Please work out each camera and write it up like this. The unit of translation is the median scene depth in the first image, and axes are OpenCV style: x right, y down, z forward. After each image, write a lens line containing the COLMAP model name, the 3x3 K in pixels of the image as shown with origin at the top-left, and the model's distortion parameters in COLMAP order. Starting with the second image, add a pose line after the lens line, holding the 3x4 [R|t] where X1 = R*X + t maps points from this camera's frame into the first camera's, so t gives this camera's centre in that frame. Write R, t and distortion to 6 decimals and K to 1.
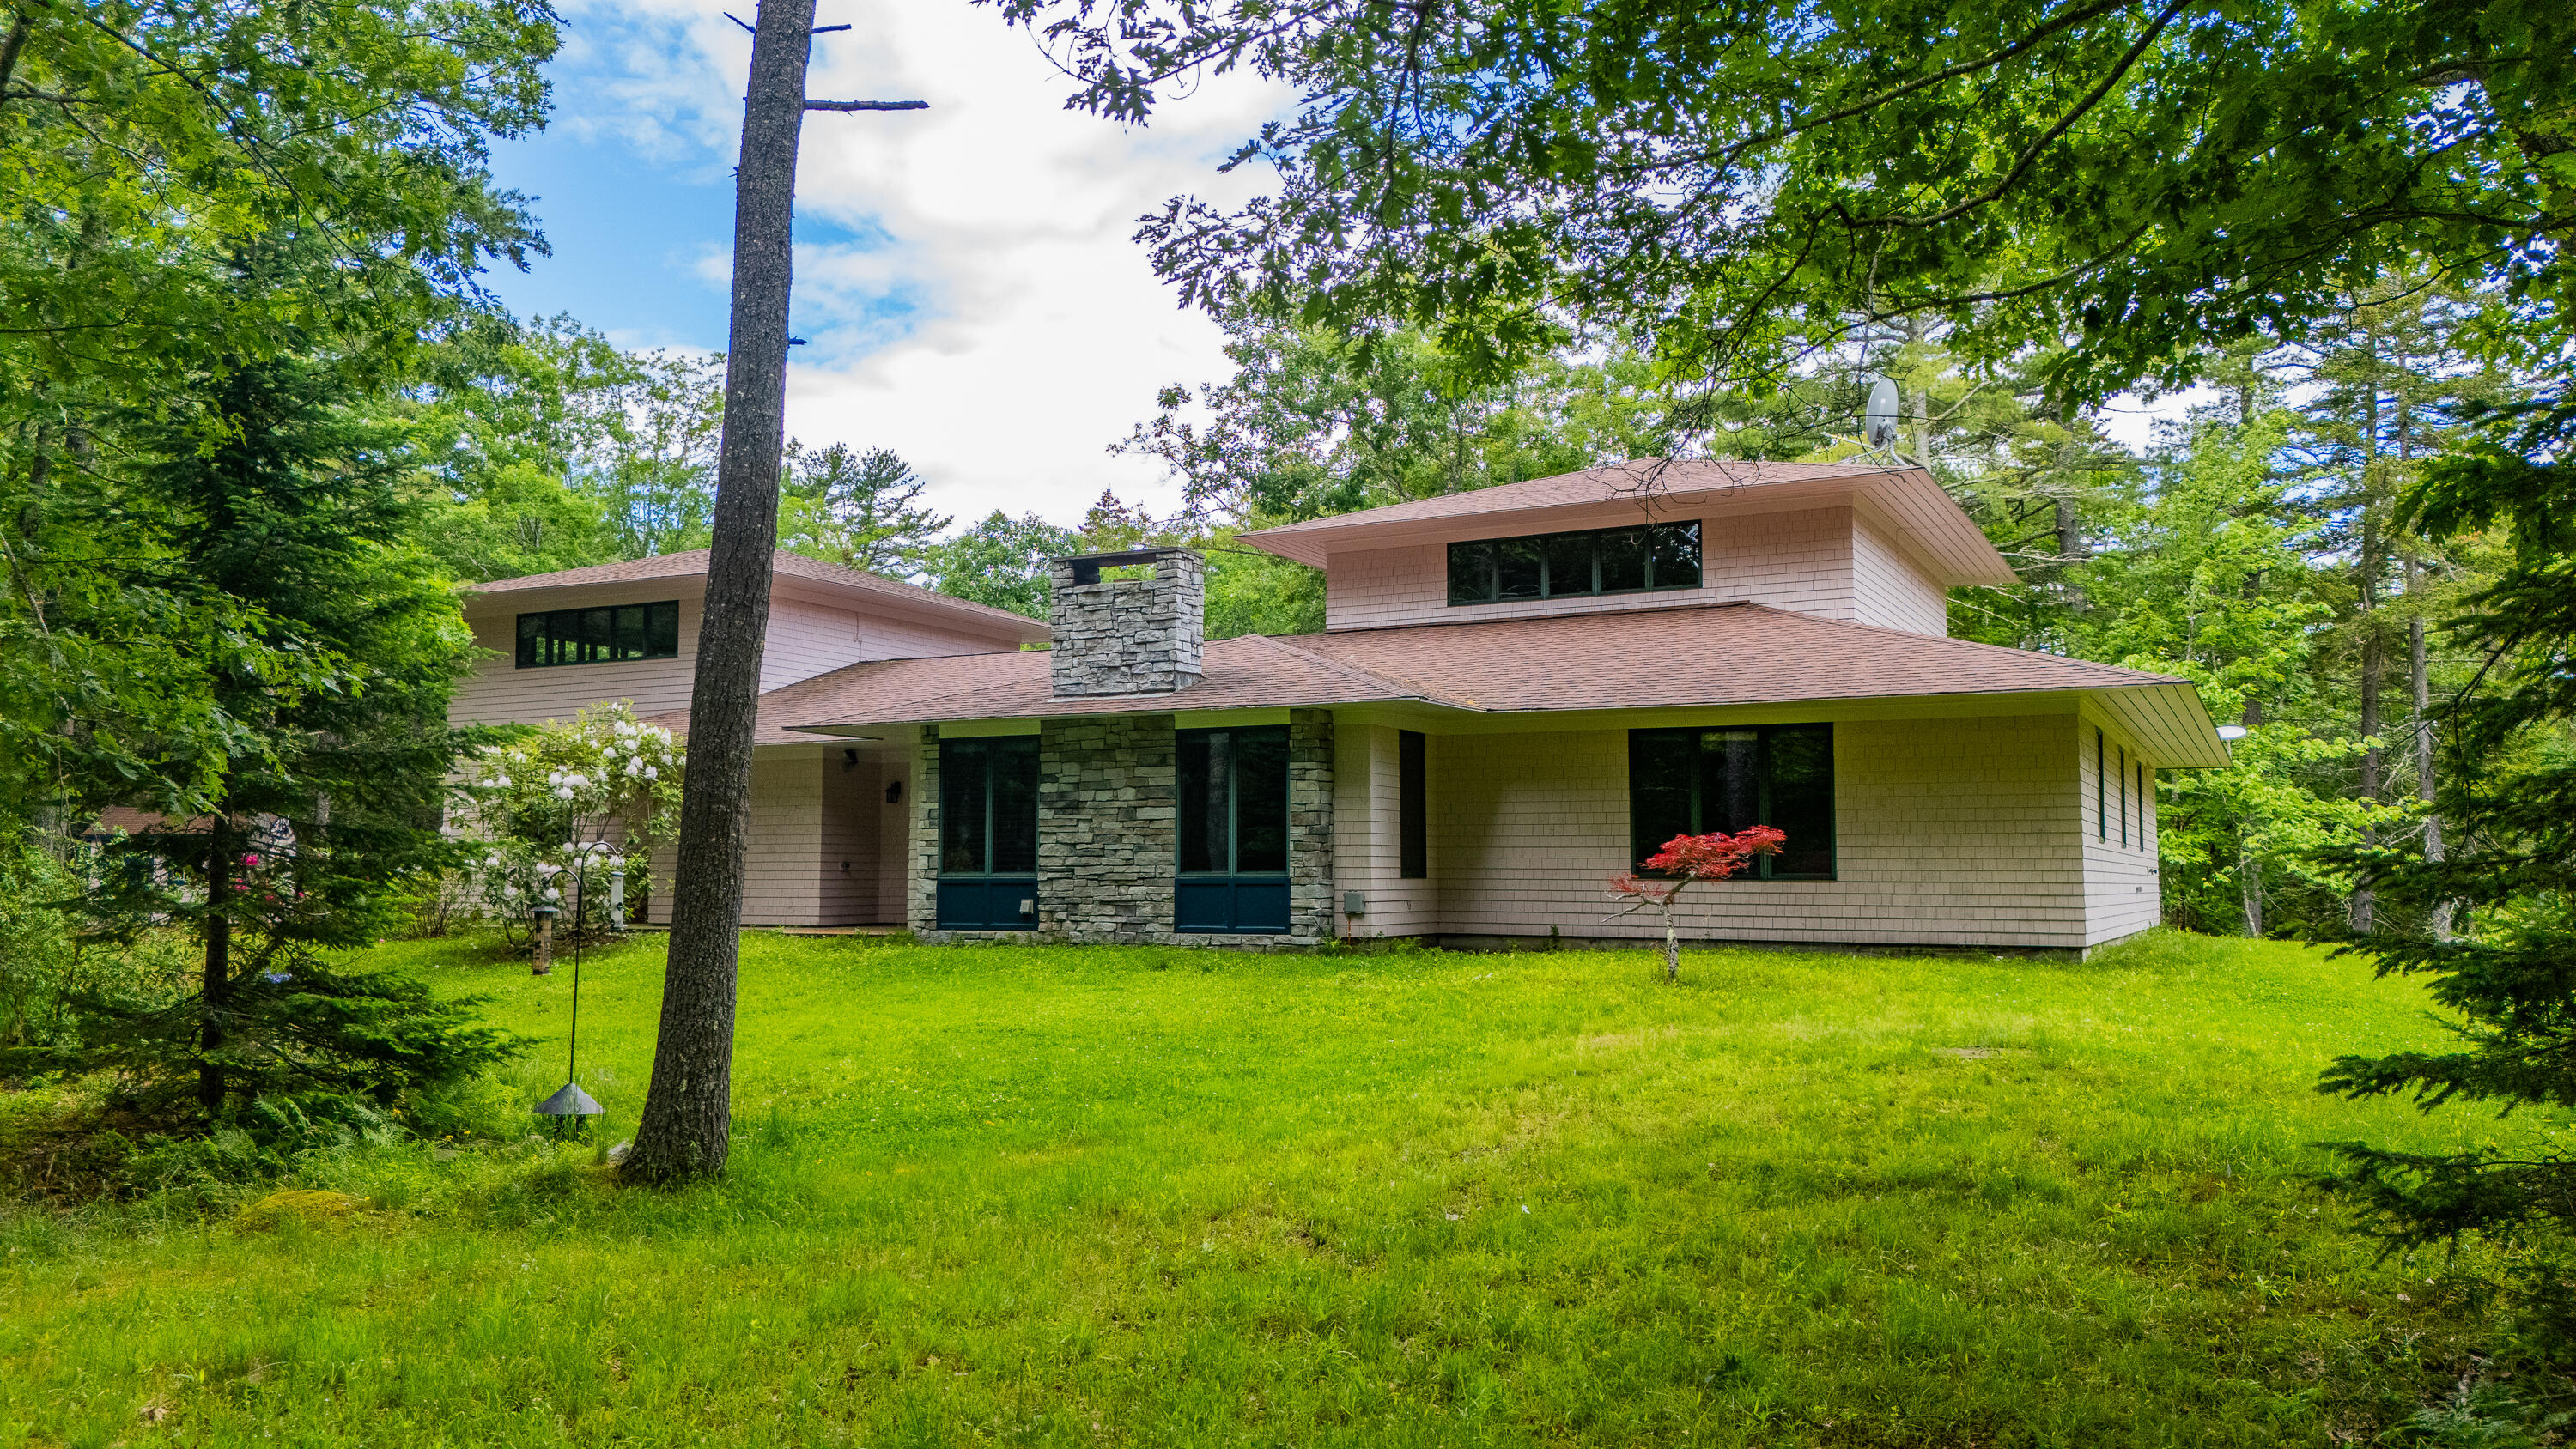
lens RADIAL K [[1832.7, 0, 1290.5], [0, 1832.7, 802.7], [0, 0, 1]] dist [0.092899, -0.071657]
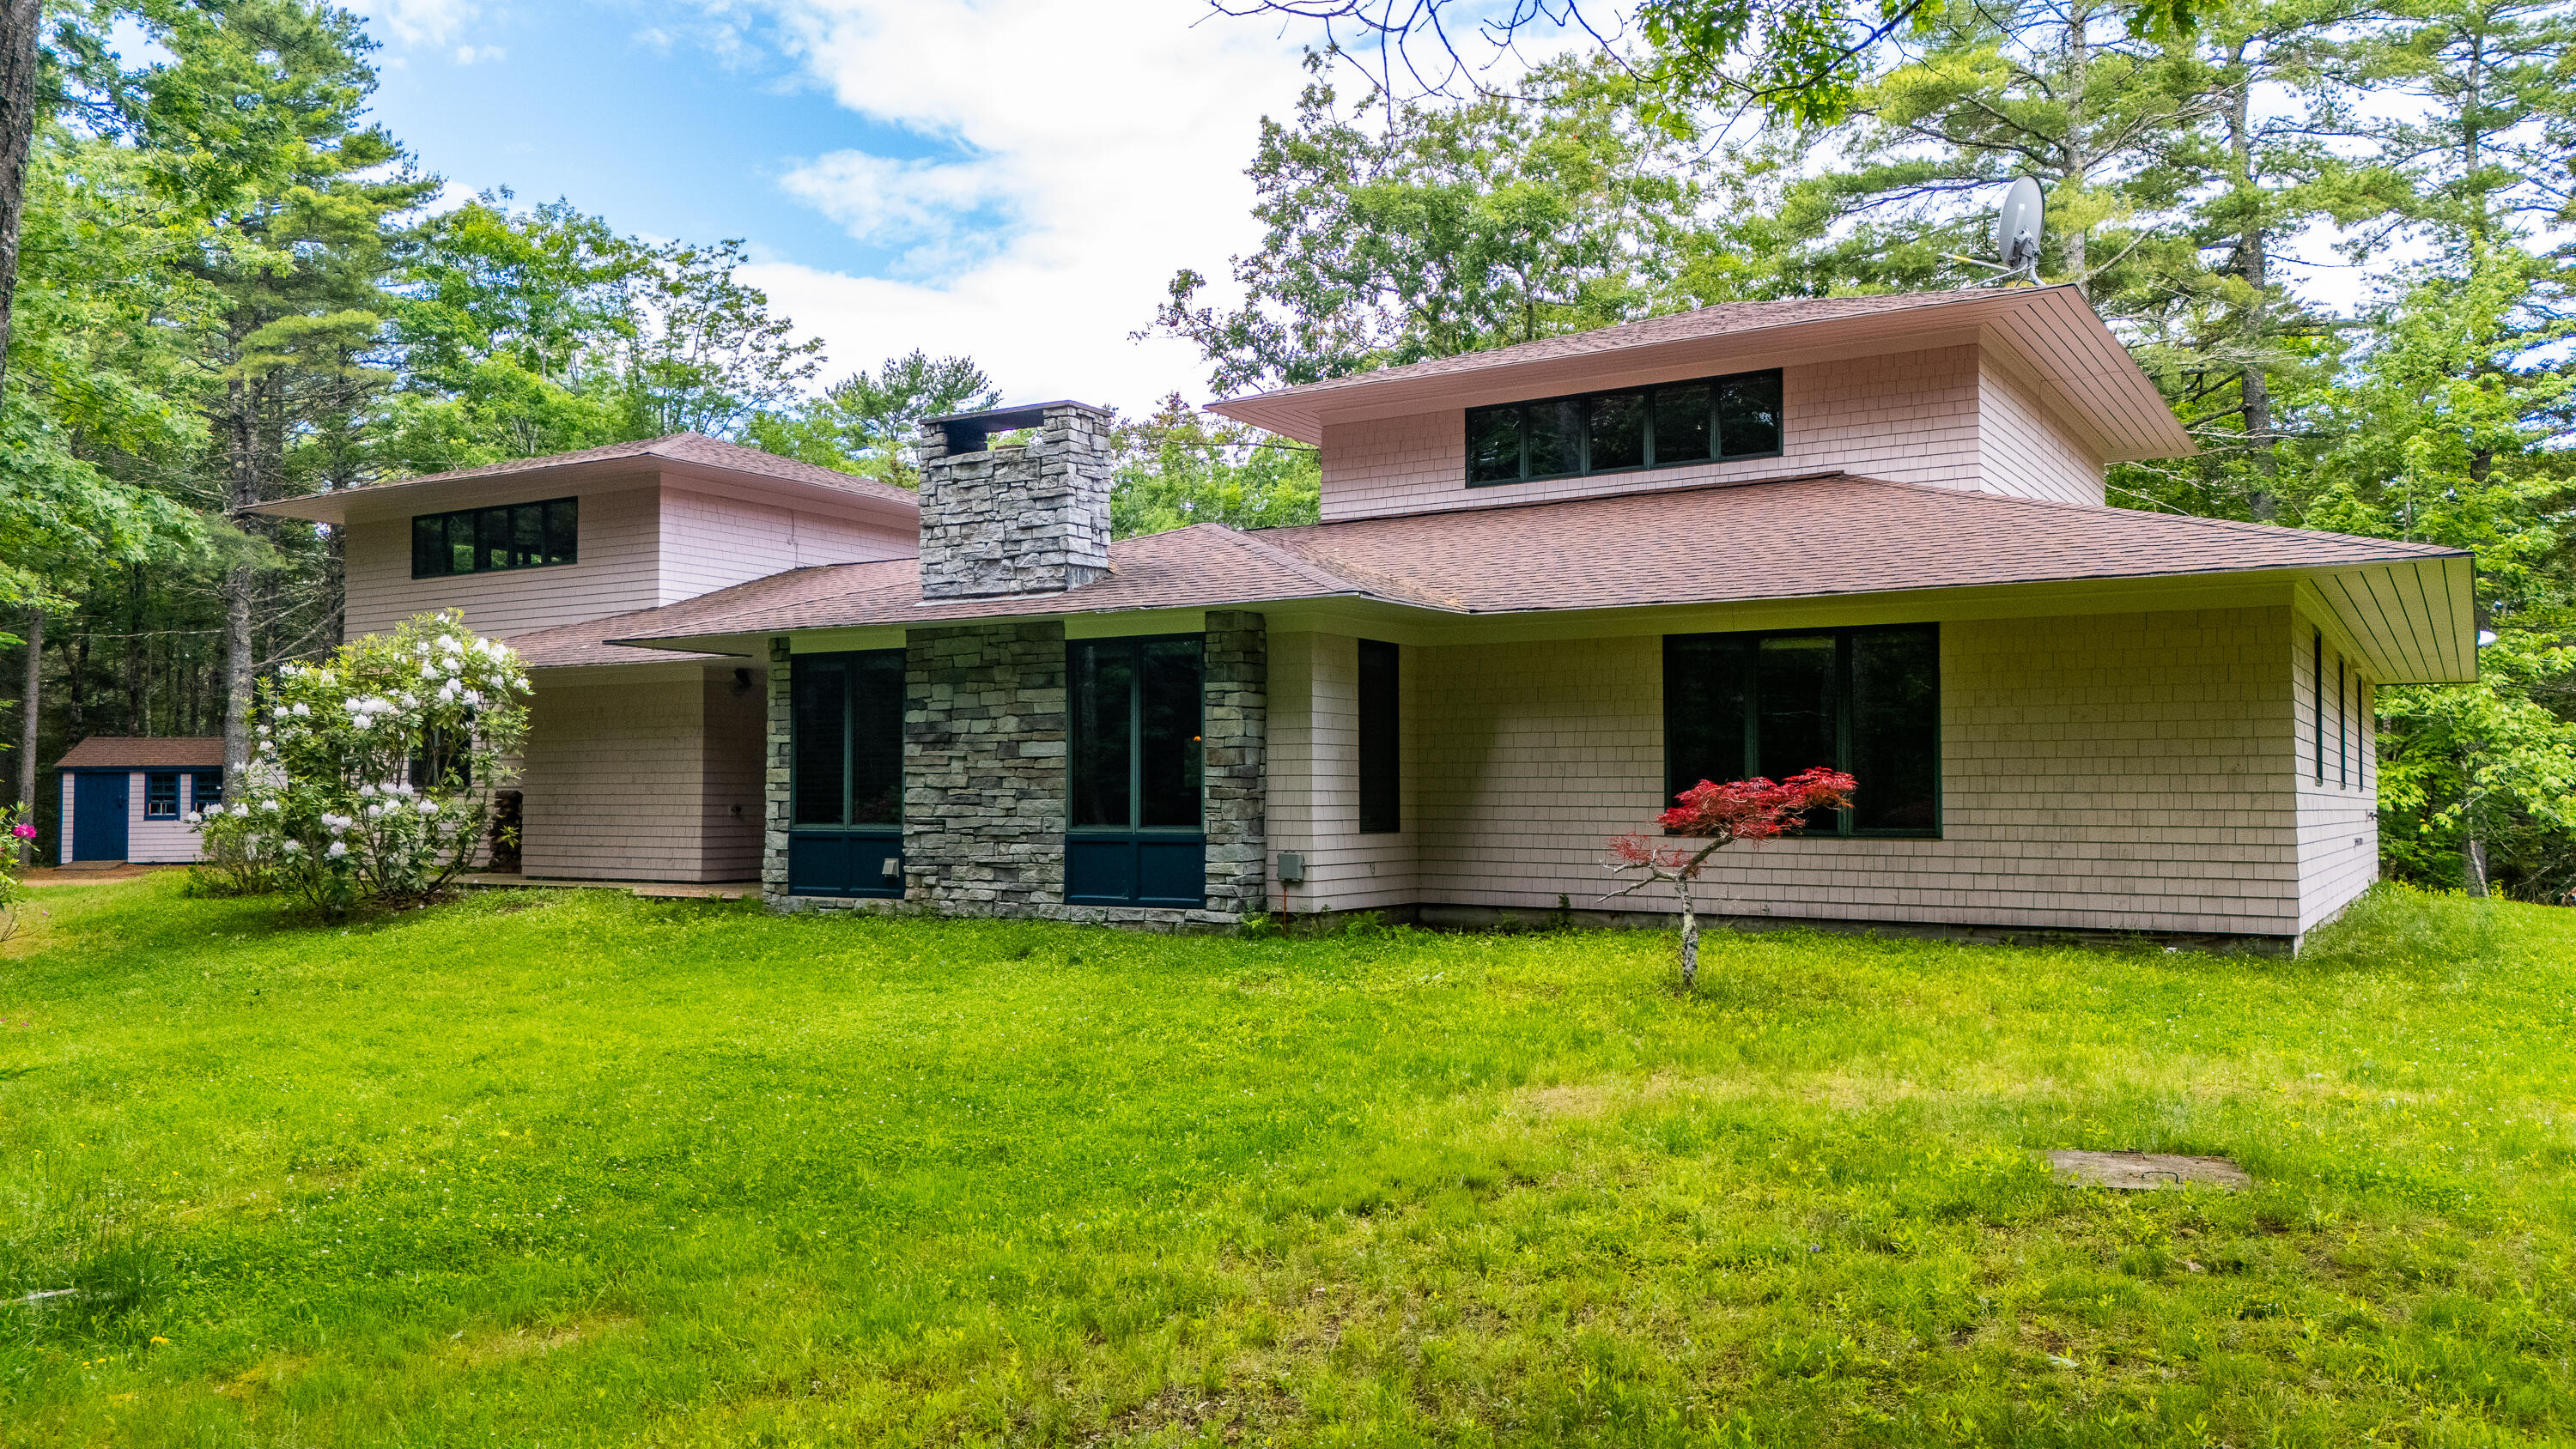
lens RADIAL K [[1832.7, 0, 1290.5], [0, 1832.7, 802.7], [0, 0, 1]] dist [0.092899, -0.071657]
pose [[0.997344, -0.000293, -0.072828, 0.085499], [0.003265, 0.999166, 0.040694, -0.002783], [0.072755, -0.040823, 0.996514, 0.233201]]
